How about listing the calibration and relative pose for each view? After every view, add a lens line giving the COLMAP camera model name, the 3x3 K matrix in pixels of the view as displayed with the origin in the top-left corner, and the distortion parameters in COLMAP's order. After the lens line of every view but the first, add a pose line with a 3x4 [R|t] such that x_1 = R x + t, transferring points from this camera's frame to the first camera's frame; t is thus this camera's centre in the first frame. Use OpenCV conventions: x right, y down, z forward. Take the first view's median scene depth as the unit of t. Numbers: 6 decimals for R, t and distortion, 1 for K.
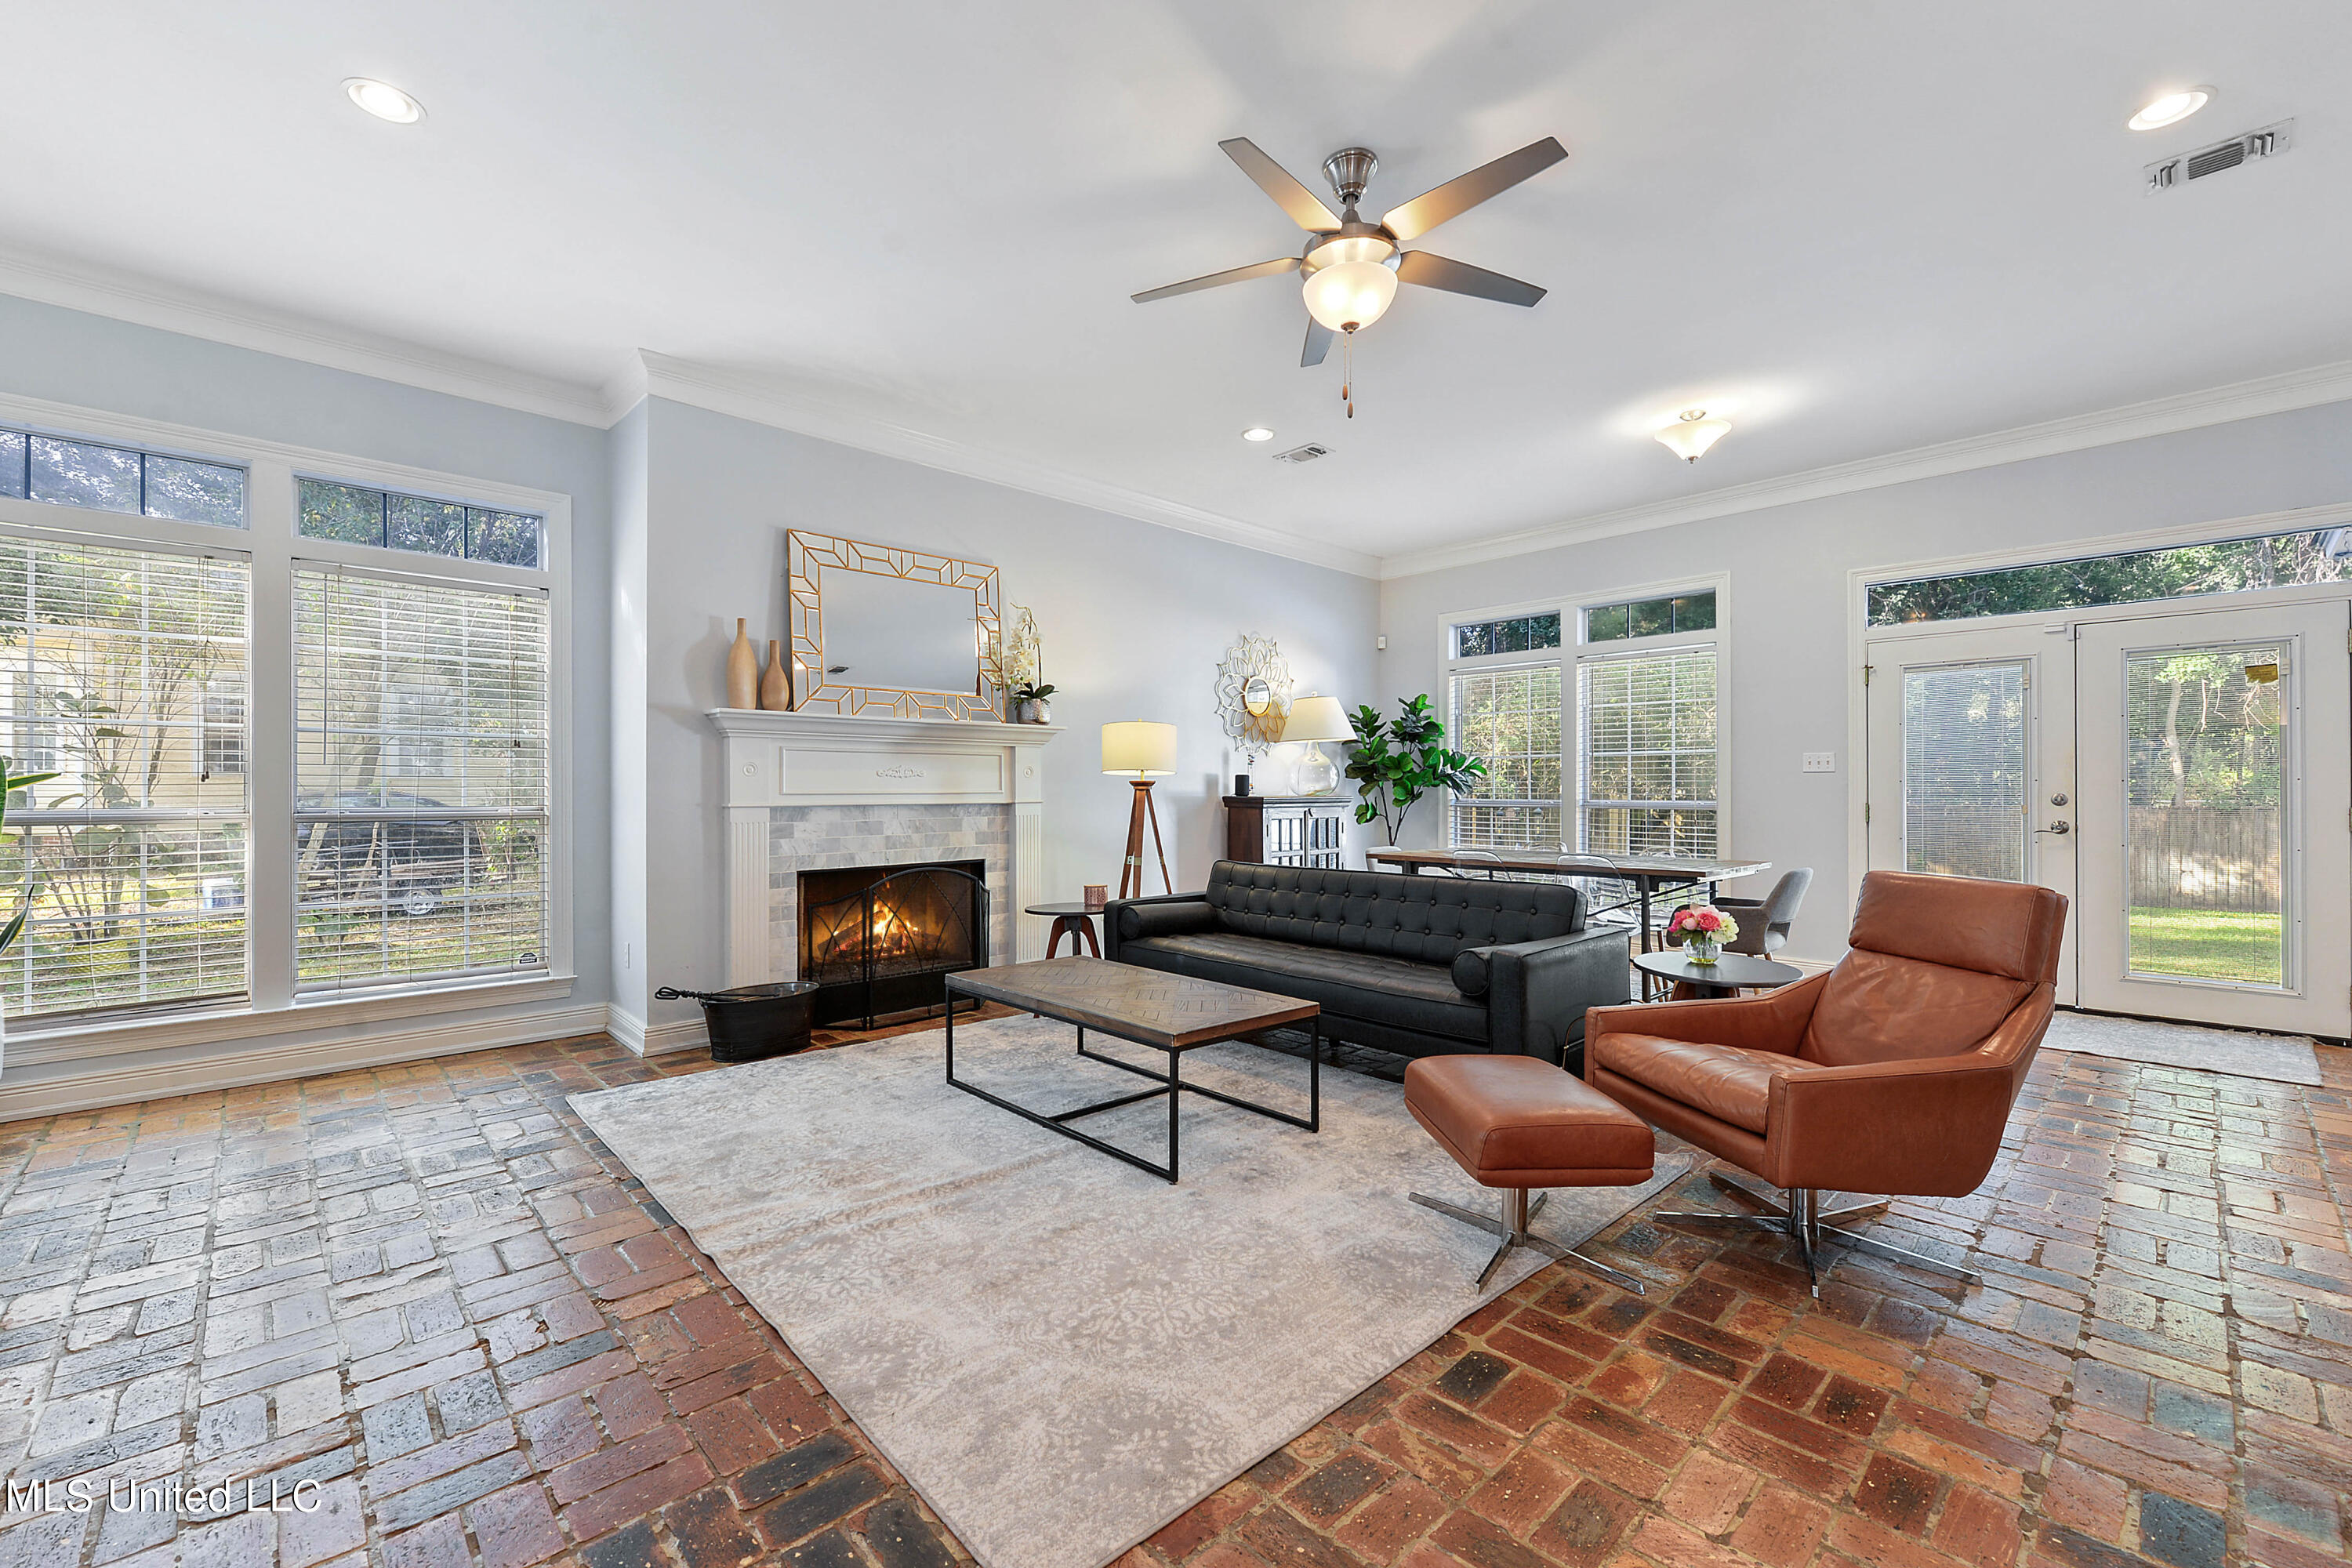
lens RADIAL K [[952.6, 0, 1168.0], [0, 952.6, 792.7], [0, 0, 1]] dist [0.001284, -0.000138]
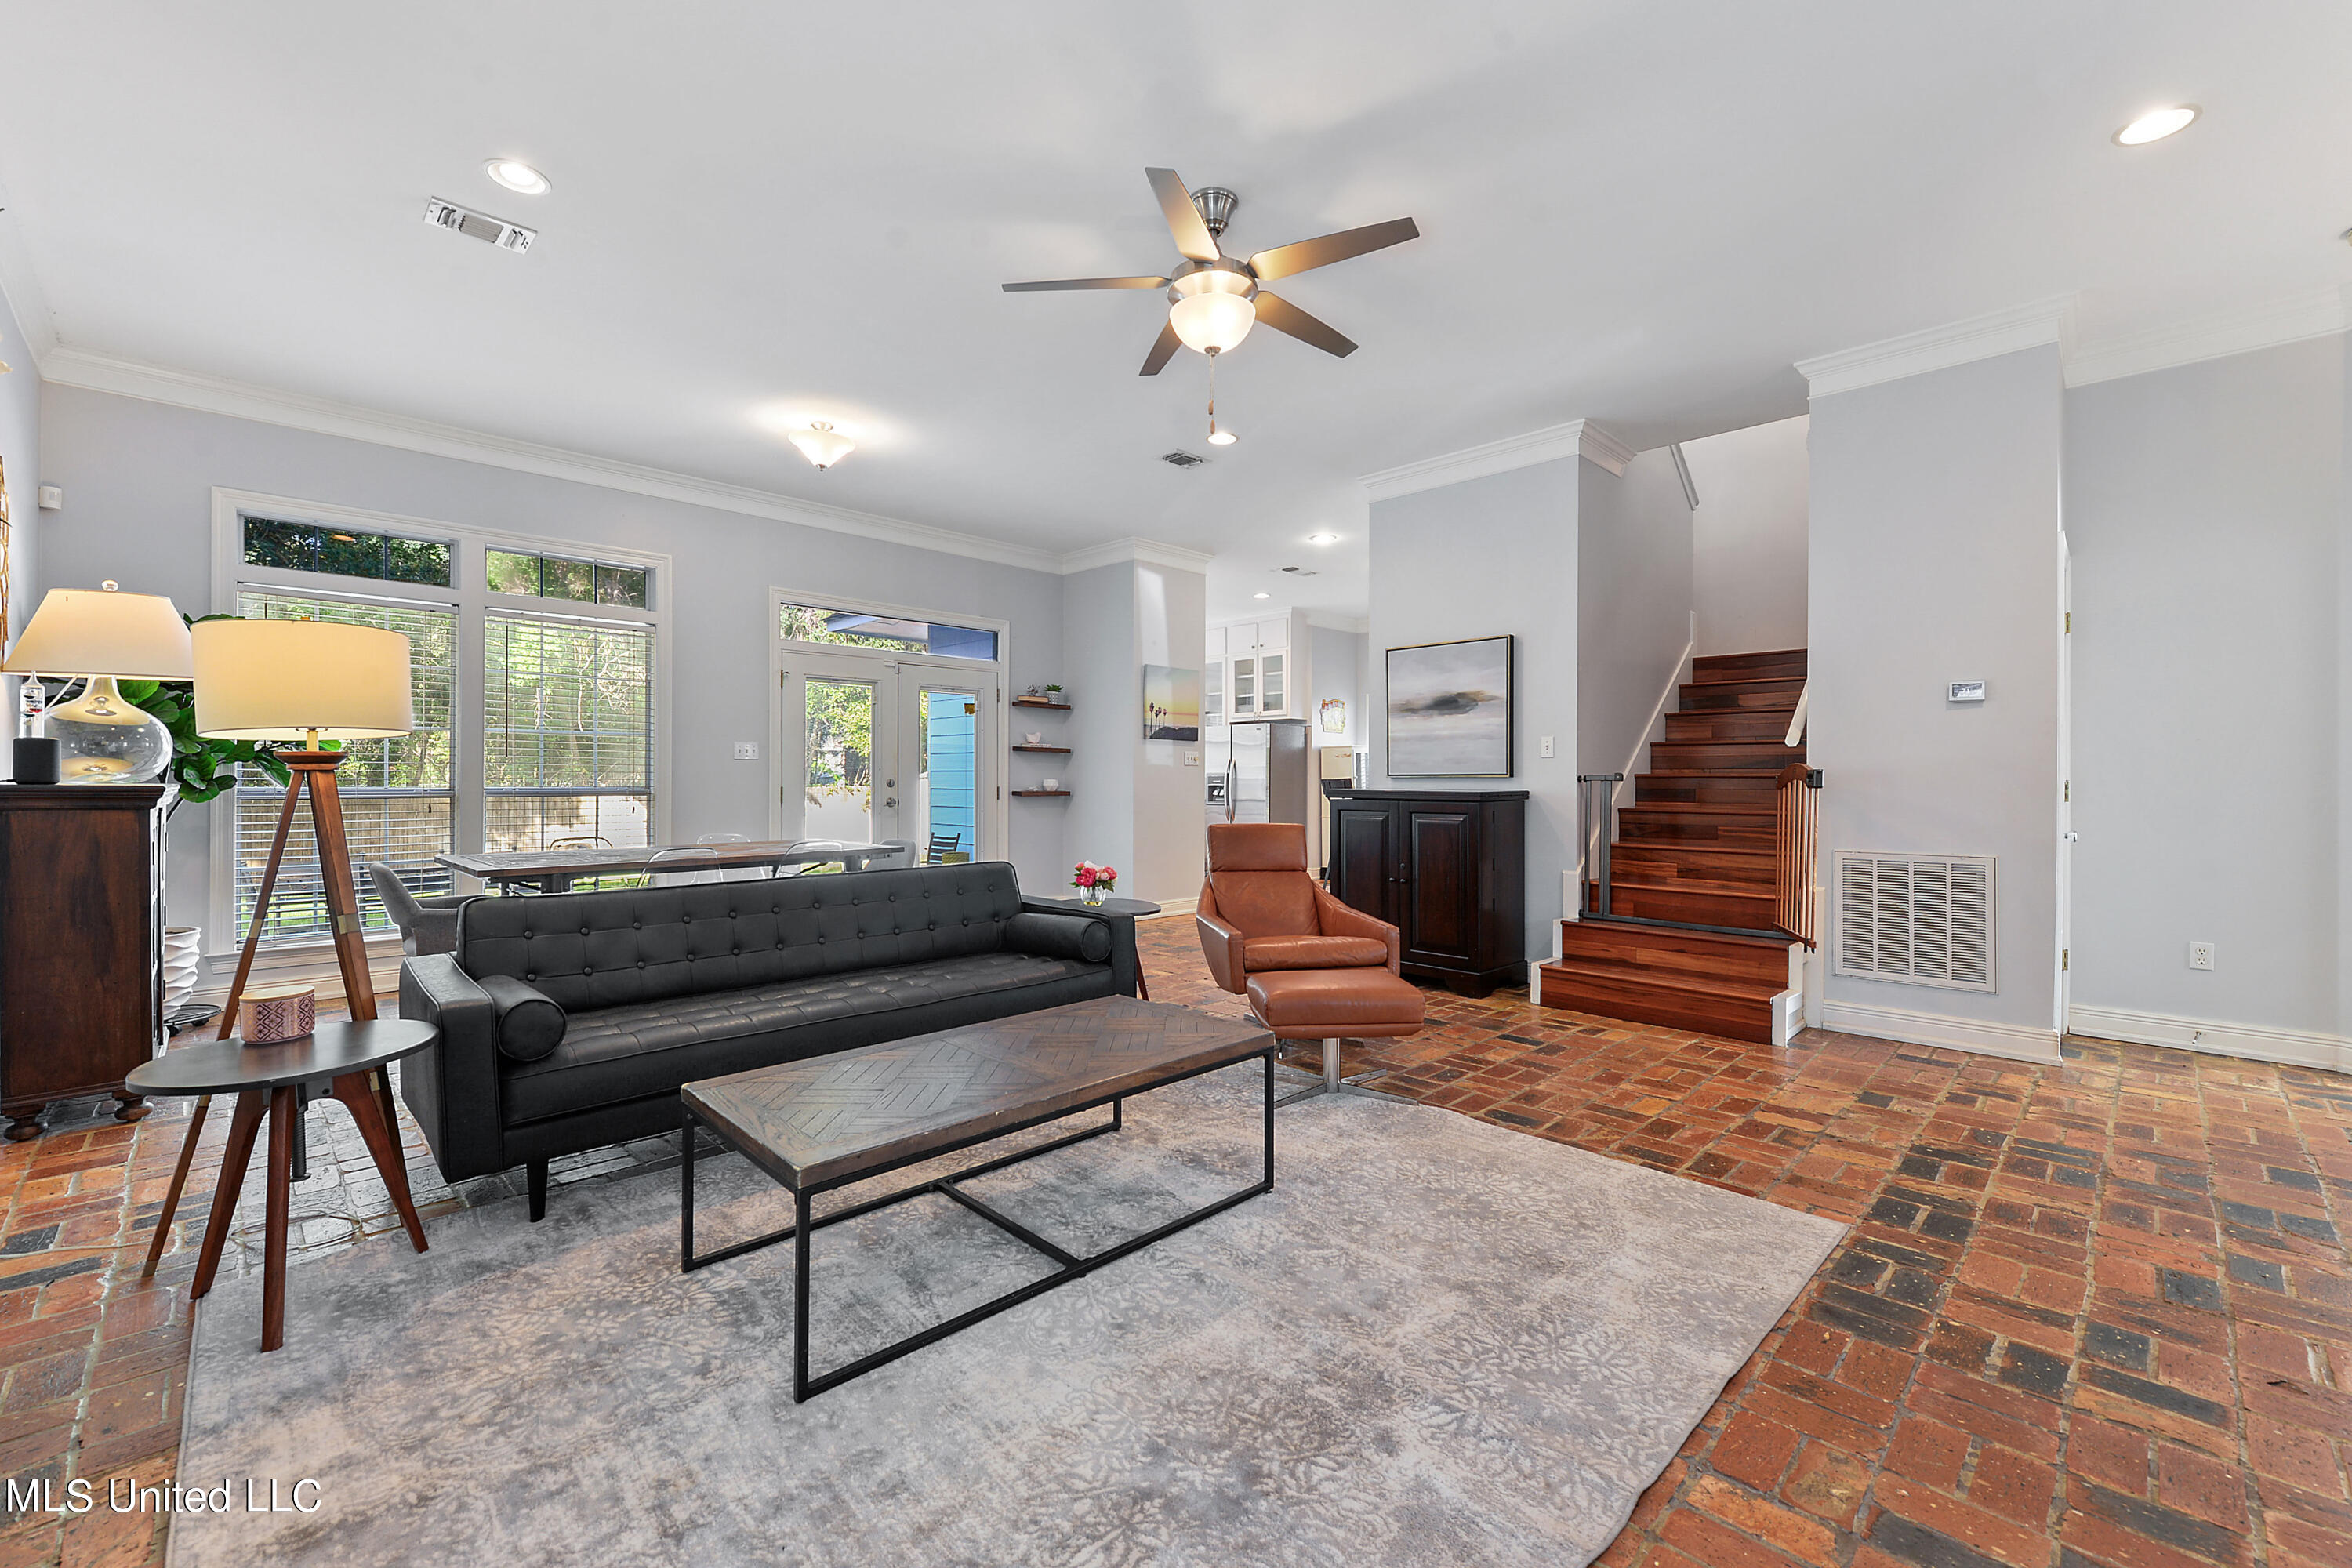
lens RADIAL K [[952.6, 0, 1169.2], [0, 952.6, 774.0], [0, 0, 1]] dist [0.001284, -0.000138]
pose [[-0.008755, 0.004266, 0.999953, -1.114834], [0.001102, 0.999990, -0.004256, 0.001045], [-0.999961, 0.001065, -0.008759, 1.313409]]
